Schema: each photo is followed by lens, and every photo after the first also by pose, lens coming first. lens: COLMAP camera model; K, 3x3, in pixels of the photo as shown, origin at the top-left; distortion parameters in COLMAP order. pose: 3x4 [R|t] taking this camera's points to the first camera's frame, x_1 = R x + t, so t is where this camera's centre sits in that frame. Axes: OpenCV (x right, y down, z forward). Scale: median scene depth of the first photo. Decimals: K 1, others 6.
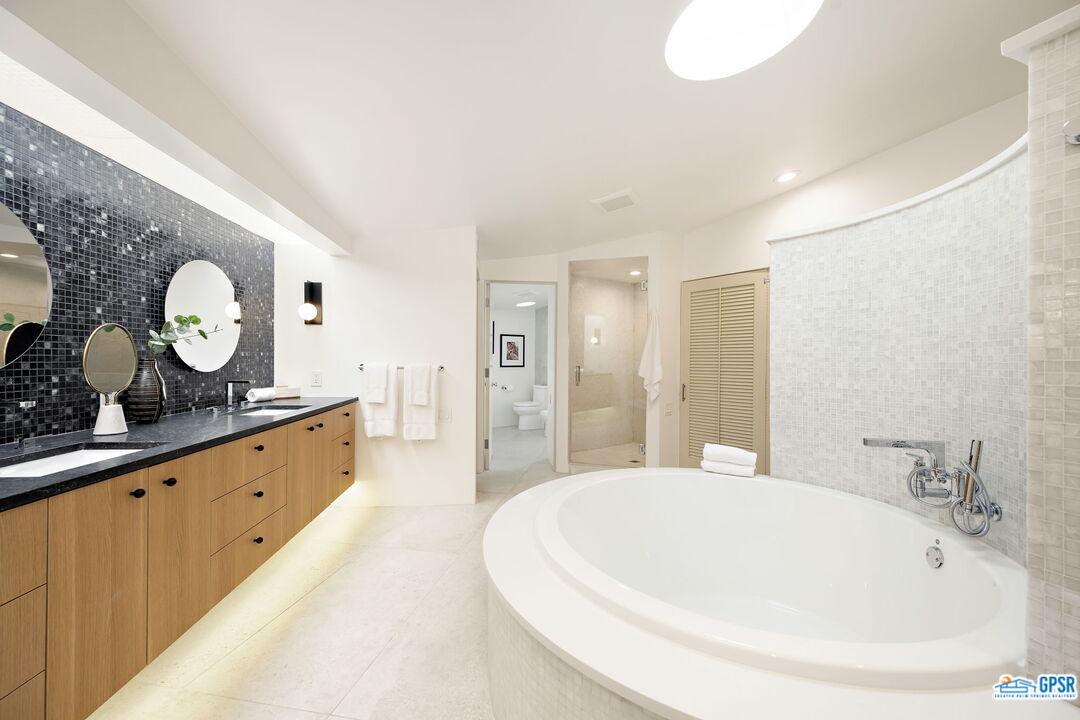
lens RADIAL K [[437.3, 0, 553.6], [0, 437.3, 359.2], [0, 0, 1]] dist [-0.000508, 0.000016]
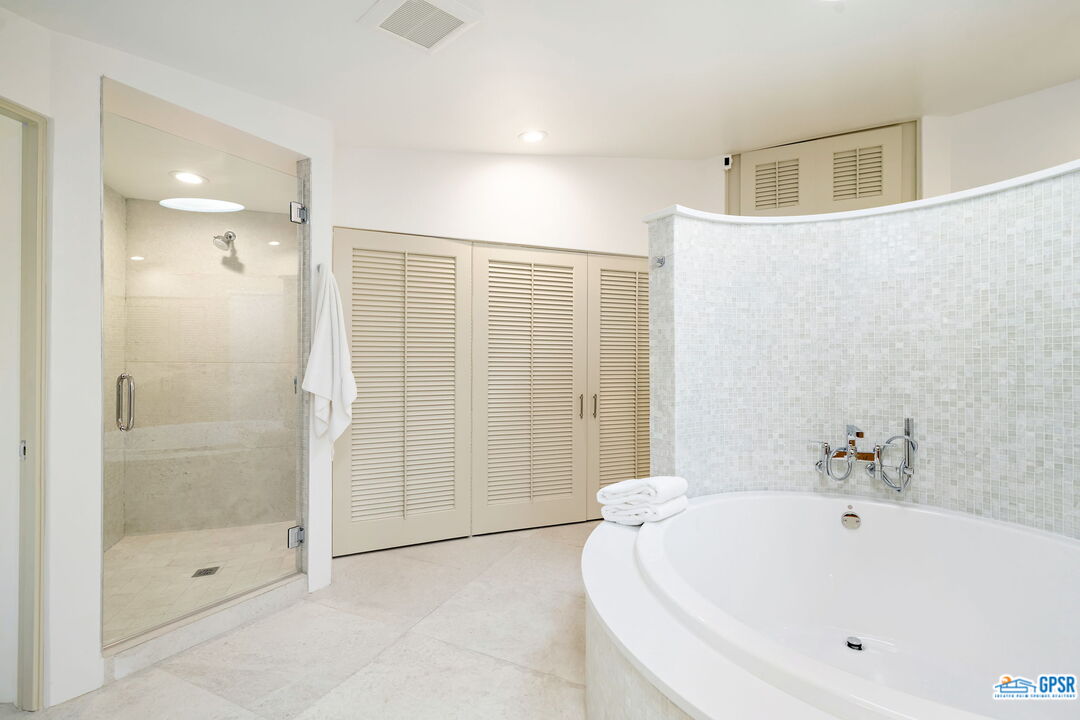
lens RADIAL K [[437.3, 0, 553.6], [0, 437.3, 359.2], [0, 0, 1]] dist [-0.000508, 0.000016]
pose [[0.278117, -0.000913, 0.960547, -0.424278], [0.000460, 1.000000, 0.000818, 0.002741], [-0.960547, 0.000214, 0.278118, 1.200903]]
